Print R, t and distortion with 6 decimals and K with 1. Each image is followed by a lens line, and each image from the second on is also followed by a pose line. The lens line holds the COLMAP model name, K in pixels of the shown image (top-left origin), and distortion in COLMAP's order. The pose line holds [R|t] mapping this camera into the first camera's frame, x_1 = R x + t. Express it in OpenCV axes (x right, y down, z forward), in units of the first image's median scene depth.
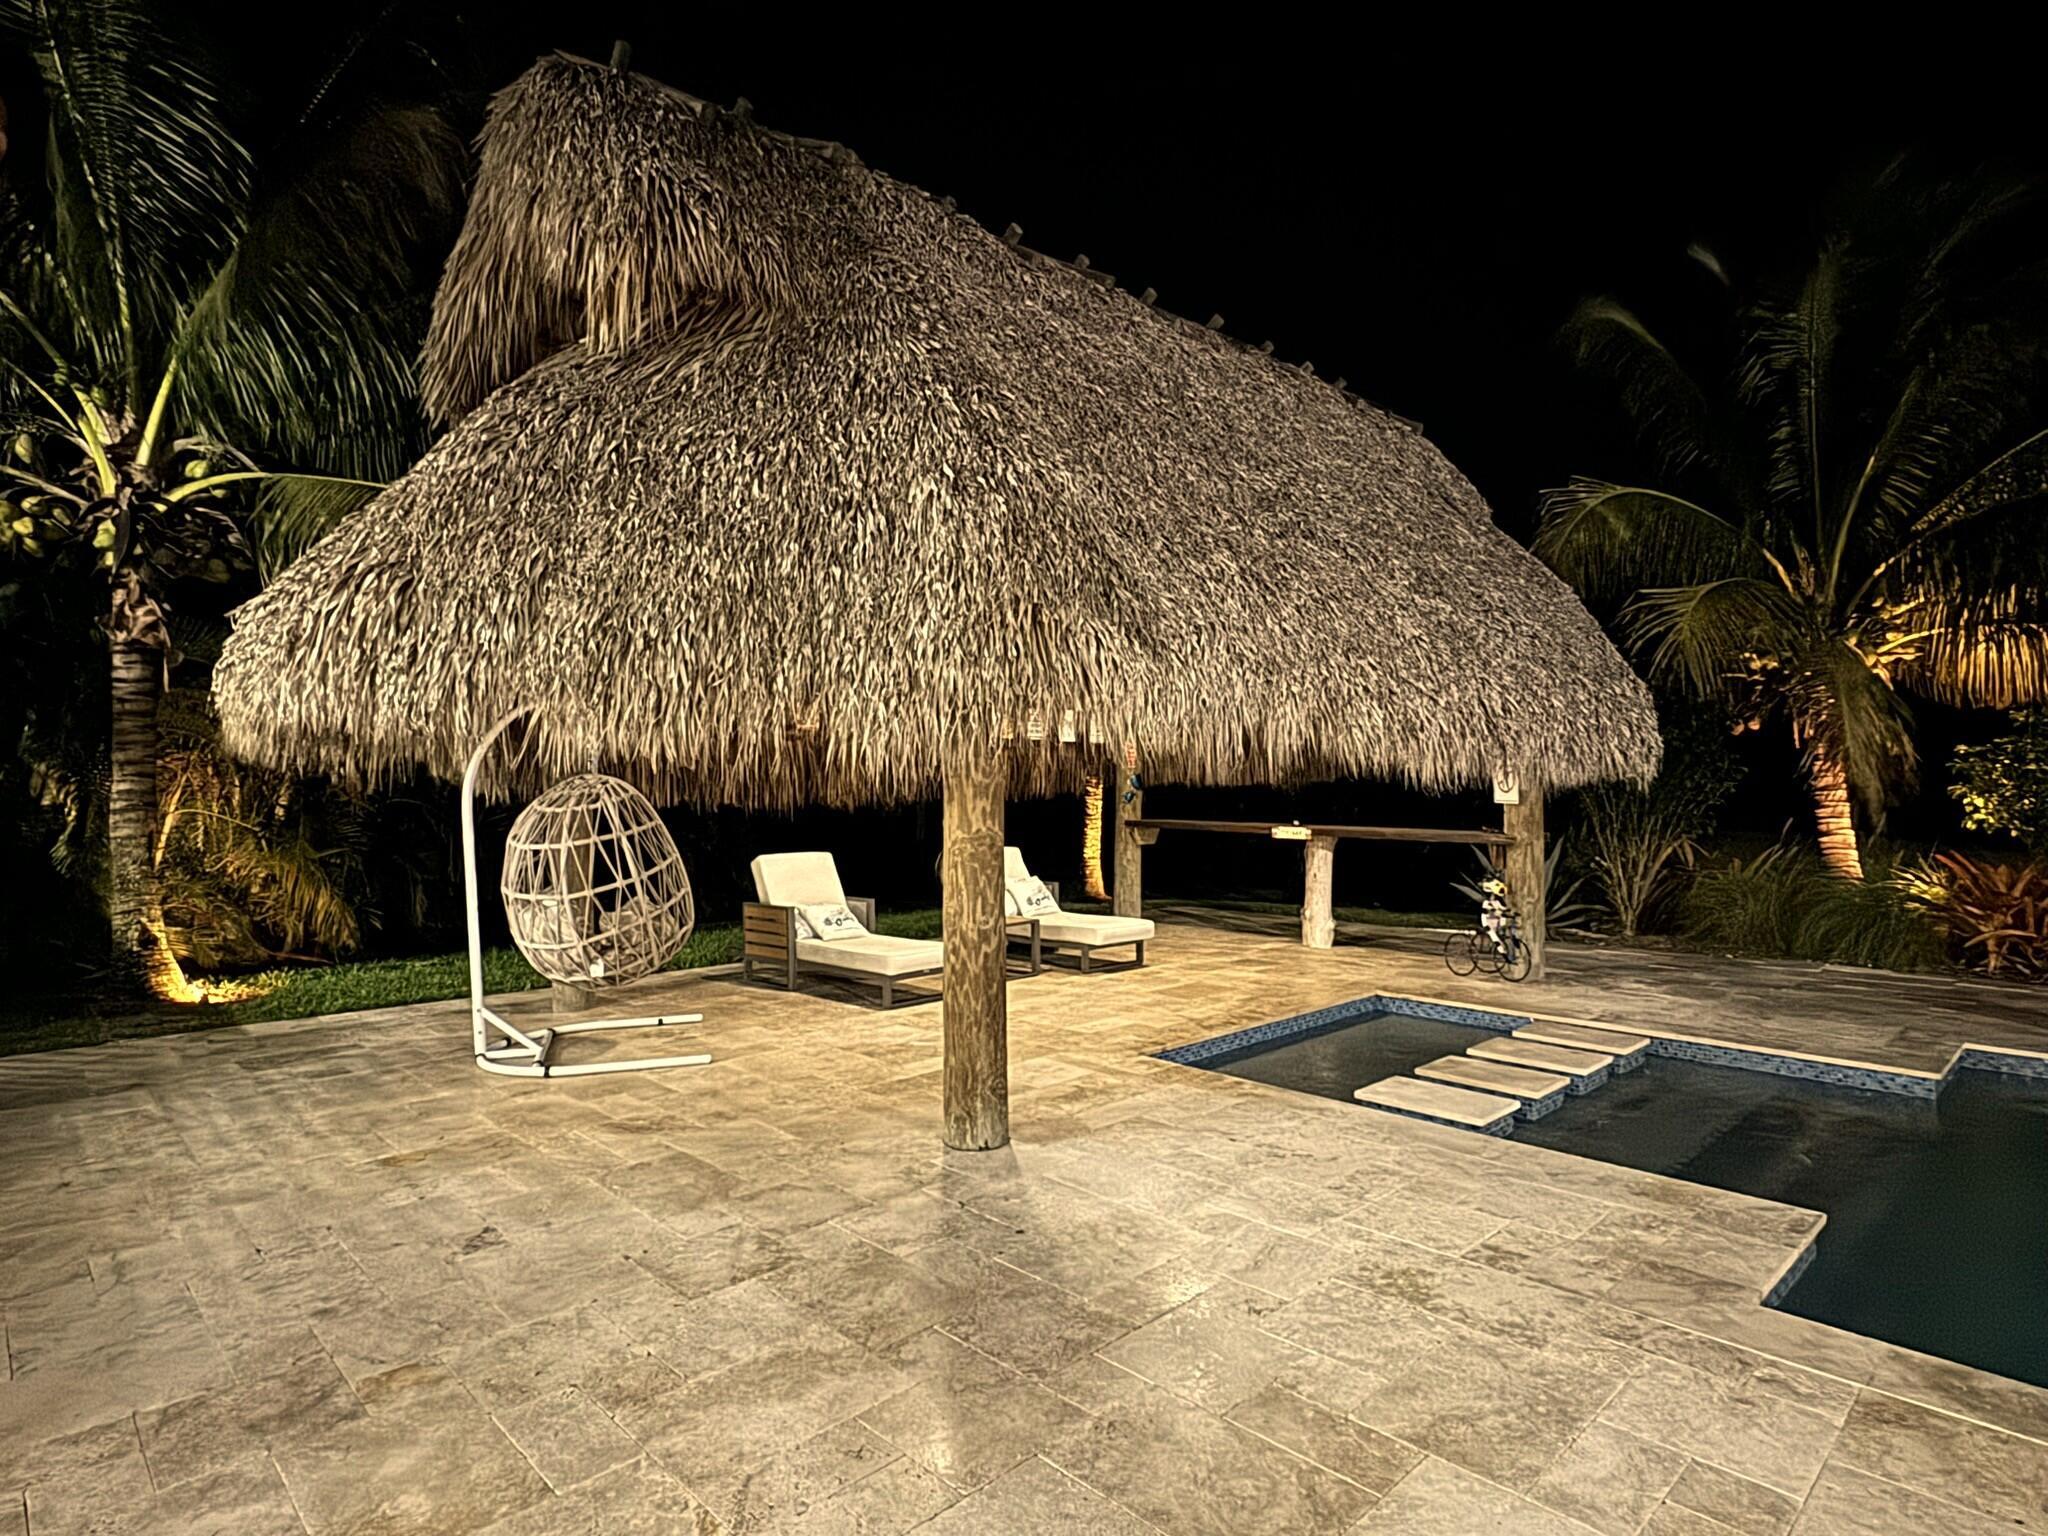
lens RADIAL K [[1119.1, 0, 1016.7], [0, 1119.1, 767.8], [0, 0, 1]] dist [-0.007673, 0.001073]
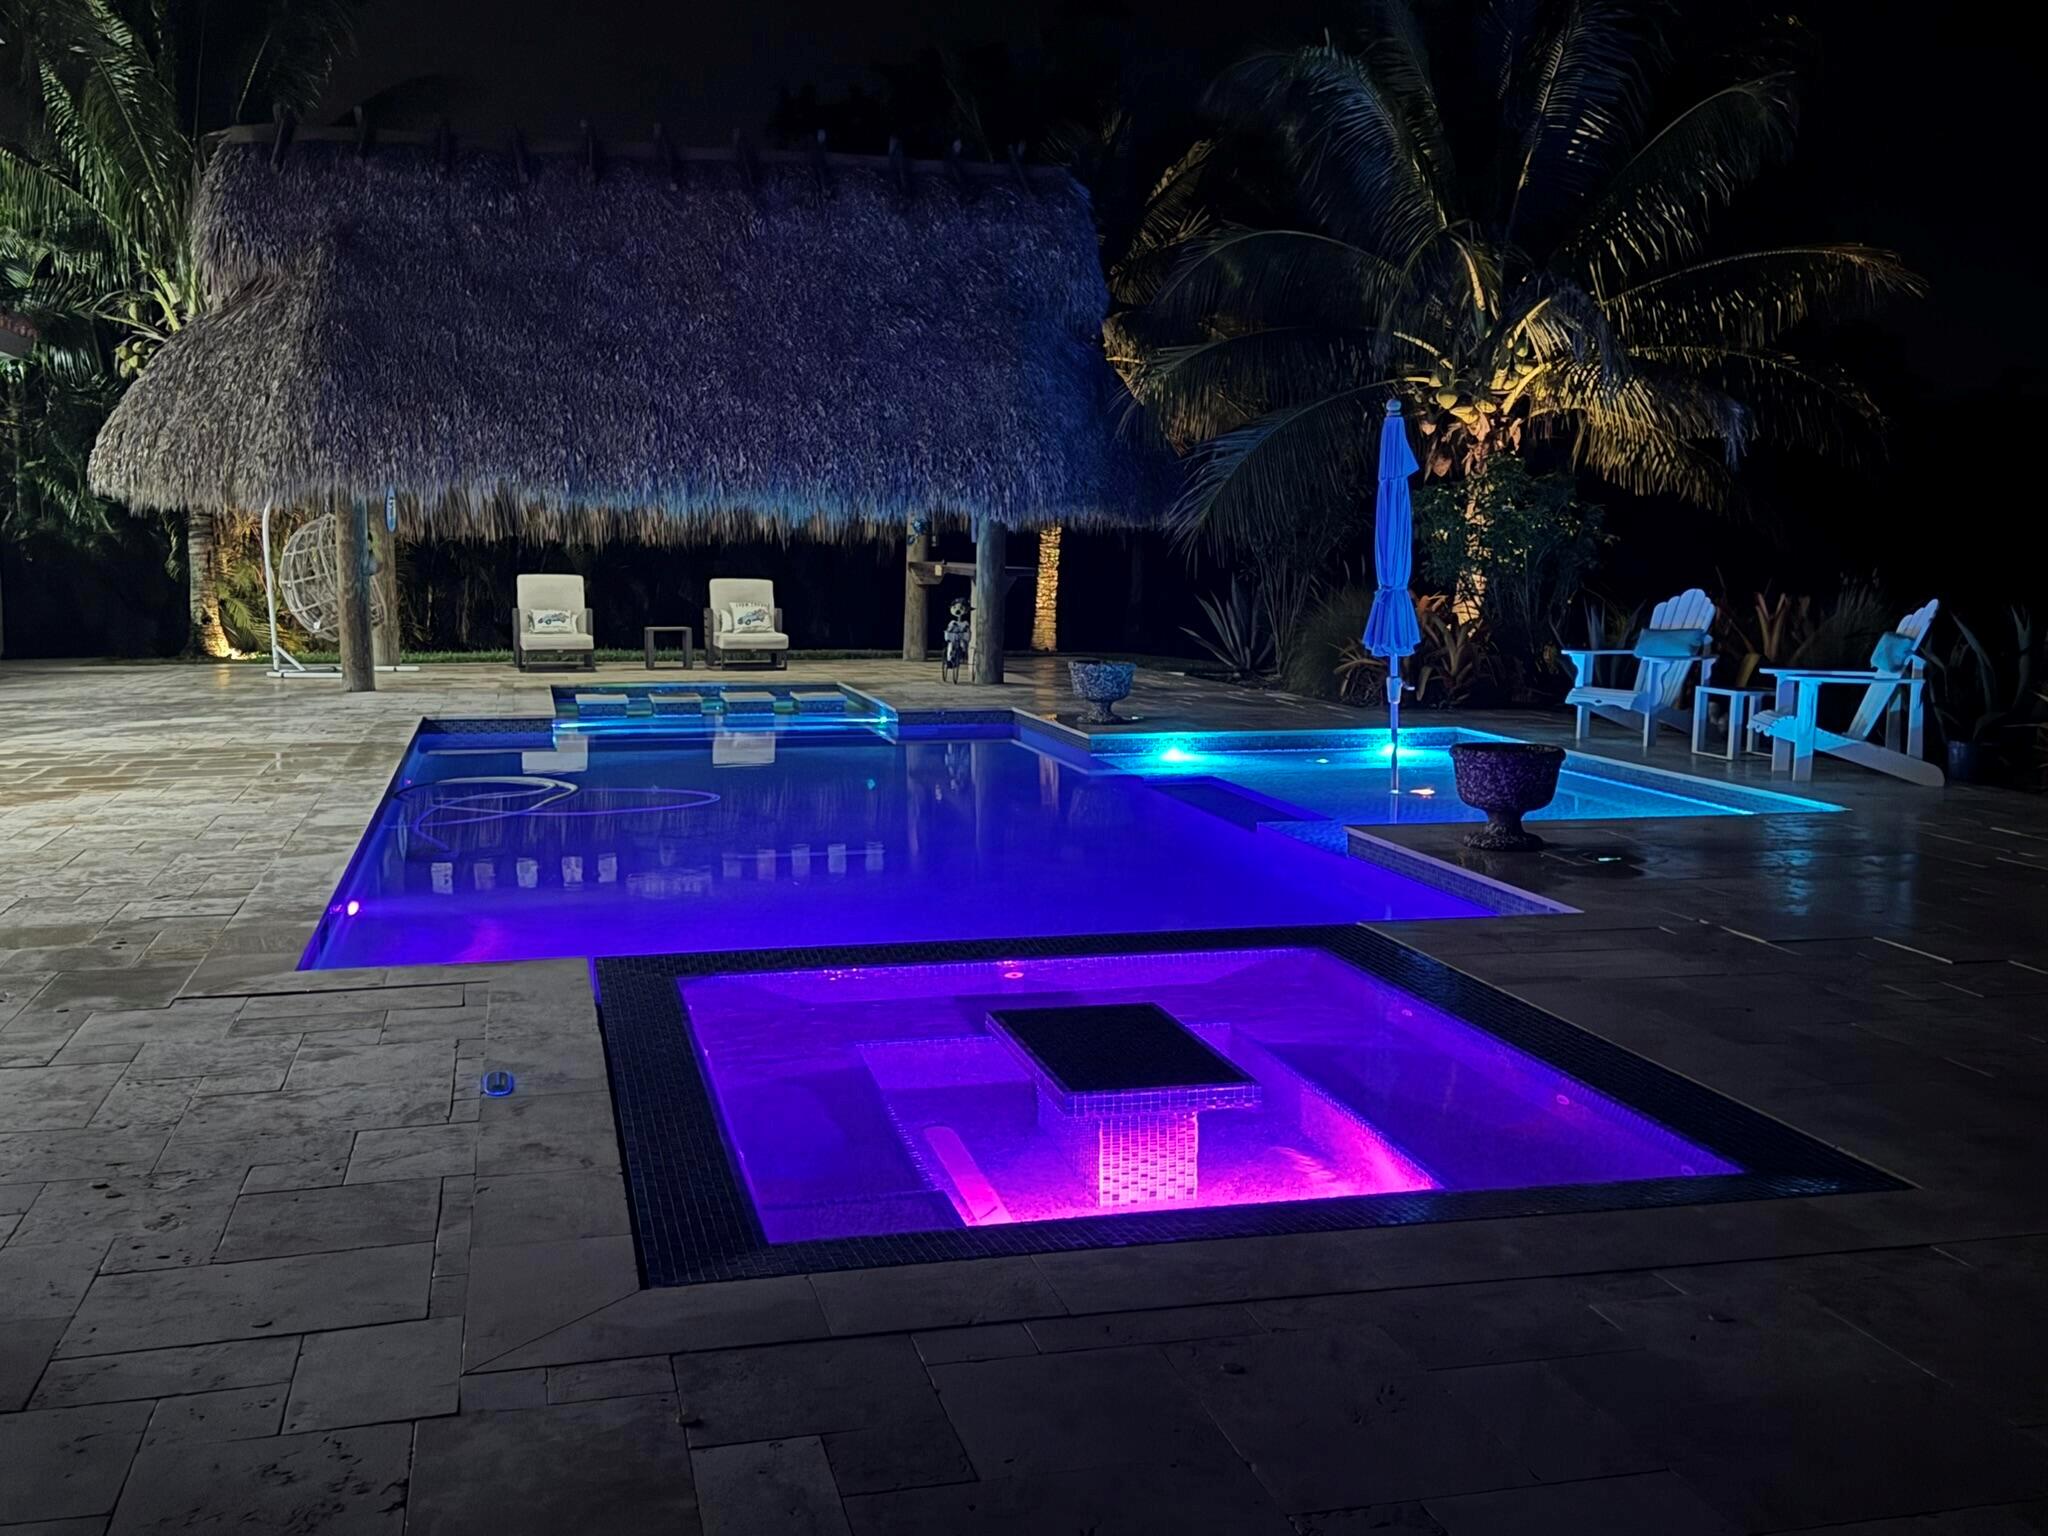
lens RADIAL K [[2047.1, 0, 1027.5], [0, 2047.1, 766.7], [0, 0, 1]] dist [0.078616, 0.000000]
pose [[0.863656, 0.060356, -0.500456, 1.761216], [0.000500, 0.992703, 0.120585, 0.006164], [0.504082, -0.104394, 0.857323, -0.996426]]
